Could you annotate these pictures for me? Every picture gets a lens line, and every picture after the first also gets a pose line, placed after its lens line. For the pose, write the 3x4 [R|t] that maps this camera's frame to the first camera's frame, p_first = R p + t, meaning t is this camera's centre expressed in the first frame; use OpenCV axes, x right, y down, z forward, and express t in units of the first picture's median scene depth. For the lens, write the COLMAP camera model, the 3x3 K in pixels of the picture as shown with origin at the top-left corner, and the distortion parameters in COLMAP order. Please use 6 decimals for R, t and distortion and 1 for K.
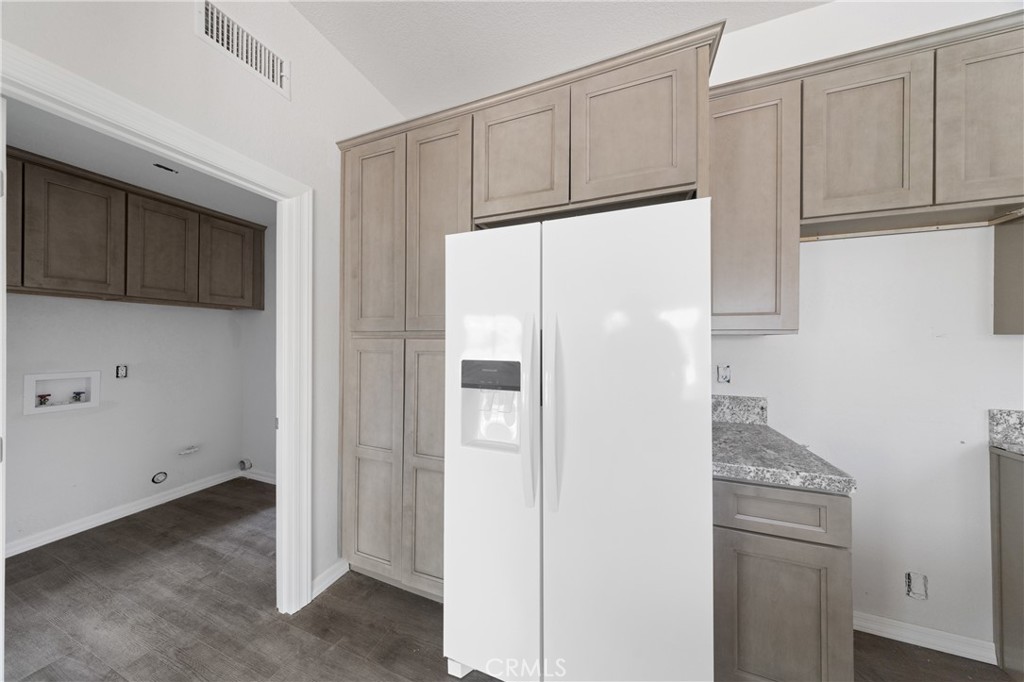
lens RADIAL K [[309.9, 0, 512.9], [0, 309.9, 344.7], [0, 0, 1]] dist [0.001088, -0.000084]
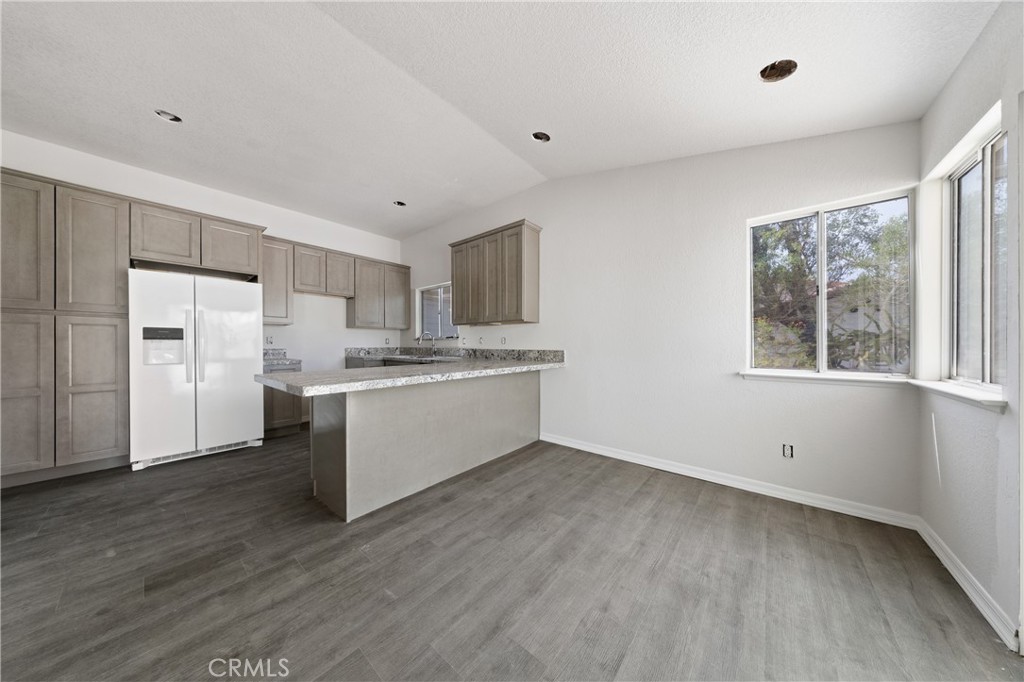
lens RADIAL K [[309.9, 0, 512.9], [0, 309.9, 344.7], [0, 0, 1]] dist [0.001088, -0.000084]
pose [[0.322233, -0.004477, 0.946650, -1.364311], [-0.004616, 0.999969, 0.006300, 0.142098], [-0.946649, -0.006400, 0.322202, -2.163604]]
